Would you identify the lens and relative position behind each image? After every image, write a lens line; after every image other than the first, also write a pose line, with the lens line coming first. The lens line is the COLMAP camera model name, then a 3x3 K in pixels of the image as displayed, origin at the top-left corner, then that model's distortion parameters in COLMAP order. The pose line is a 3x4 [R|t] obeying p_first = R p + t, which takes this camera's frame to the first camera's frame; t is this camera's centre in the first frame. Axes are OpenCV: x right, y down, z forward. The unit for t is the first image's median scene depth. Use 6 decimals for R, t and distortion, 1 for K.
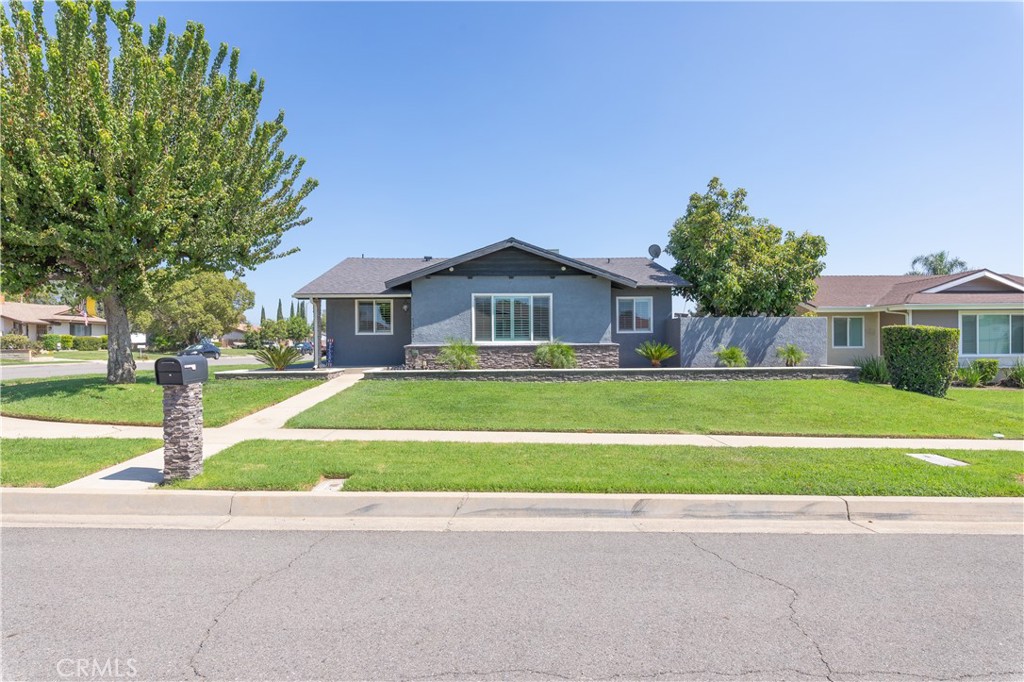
lens RADIAL K [[522.9, 0, 515.2], [0, 522.9, 339.9], [0, 0, 1]] dist [-0.005463, -0.000247]
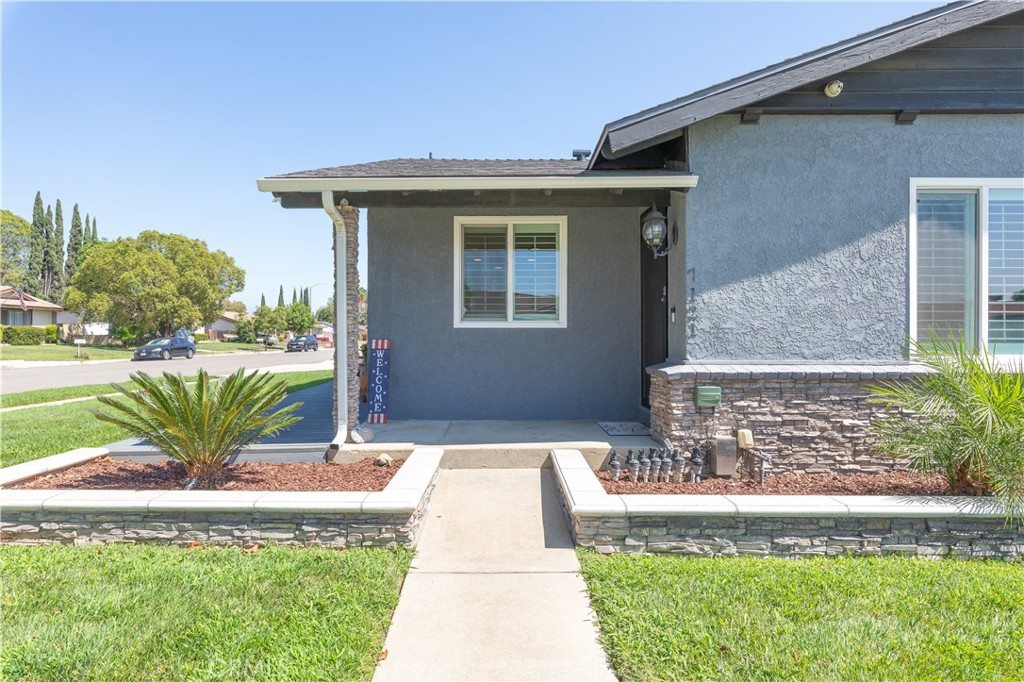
lens RADIAL K [[599.9, 0, 509.2], [0, 599.9, 340.6], [0, 0, 1]] dist [-0.009932, -0.001425]
pose [[0.998185, 0.008090, -0.059679, -0.072359], [-0.007328, 0.999889, 0.012977, -0.001928], [0.059777, -0.012516, 0.998133, 0.181527]]
